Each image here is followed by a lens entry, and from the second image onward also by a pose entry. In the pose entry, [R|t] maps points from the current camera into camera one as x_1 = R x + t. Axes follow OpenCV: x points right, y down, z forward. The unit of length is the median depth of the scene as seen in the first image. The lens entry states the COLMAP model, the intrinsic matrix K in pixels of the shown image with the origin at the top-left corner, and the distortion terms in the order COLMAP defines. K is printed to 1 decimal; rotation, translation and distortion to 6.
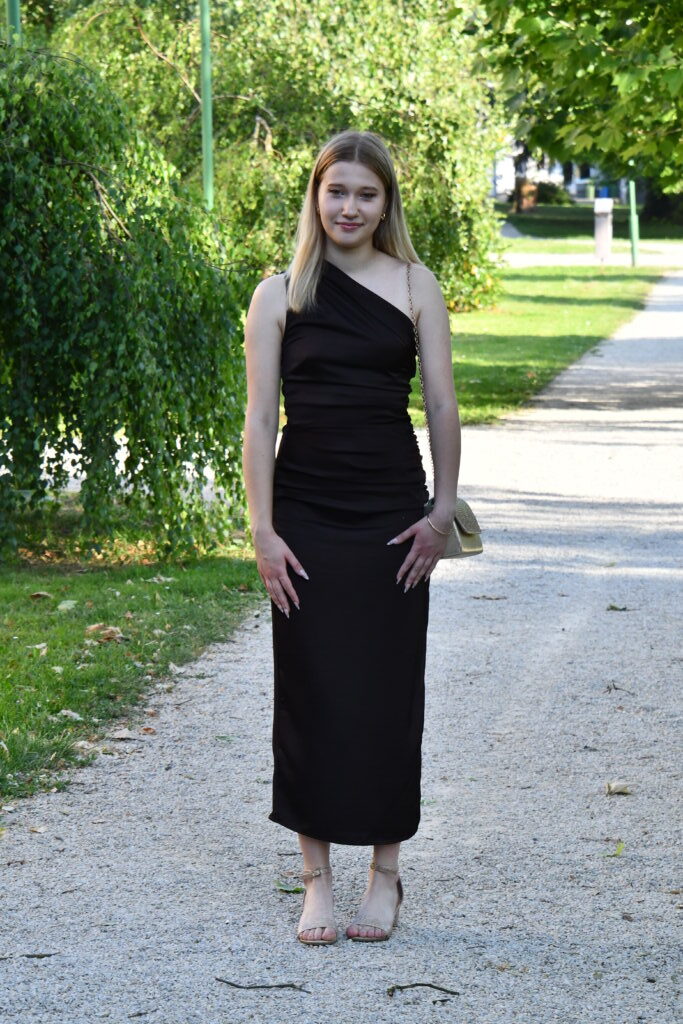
lens RADIAL K [[4878.4, 0, 341.5], [0, 4878.4, 512.0], [0, 0, 1]] dist [2.582376, 3.876239]
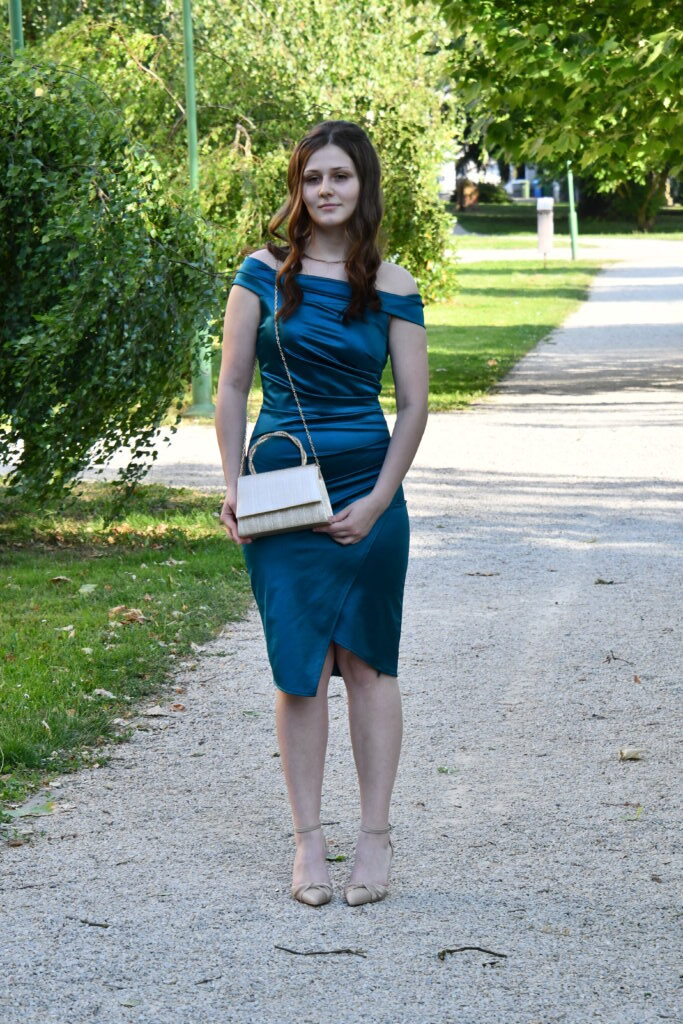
lens RADIAL K [[4391.1, 0, 341.5], [0, 4391.1, 512.0], [0, 0, 1]] dist [2.192476, 3.888919]
pose [[0.999315, -0.018013, 0.032328, -0.031925], [0.017788, 0.999816, 0.007232, -0.003555], [-0.032452, -0.006652, 0.999451, 0.045657]]
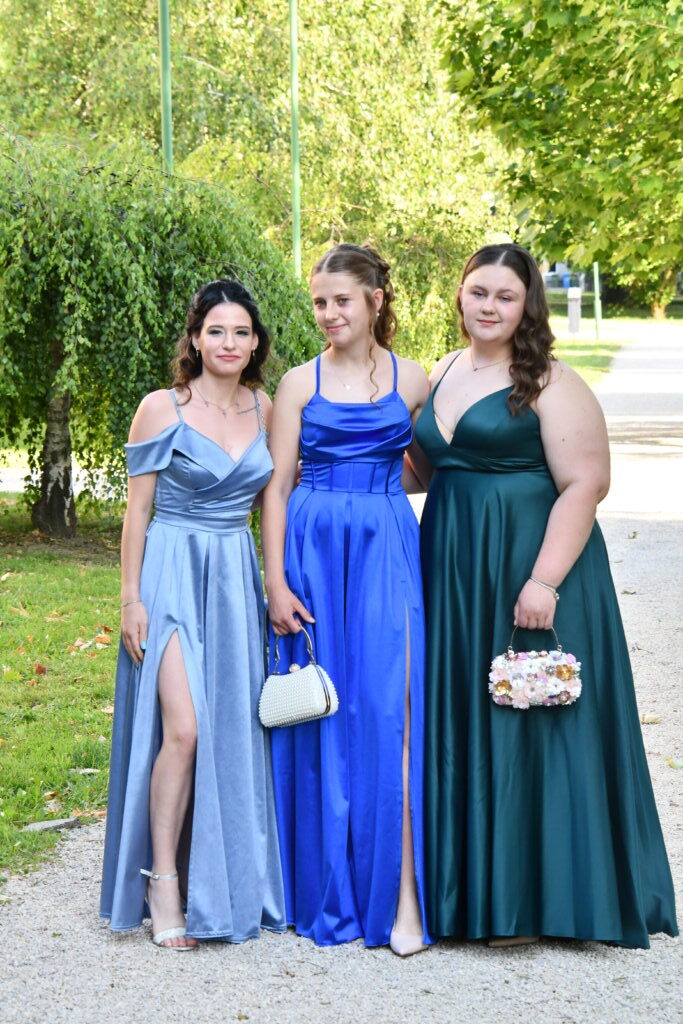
lens RADIAL K [[4394.4, 0, 341.5], [0, 4394.4, 512.0], [0, 0, 1]] dist [2.846259, -0.230256]
pose [[0.999308, 0.001938, 0.037145, -0.068023], [-0.001497, 0.999928, -0.011897, 0.012345], [-0.037166, 0.011833, 0.999239, -0.209552]]
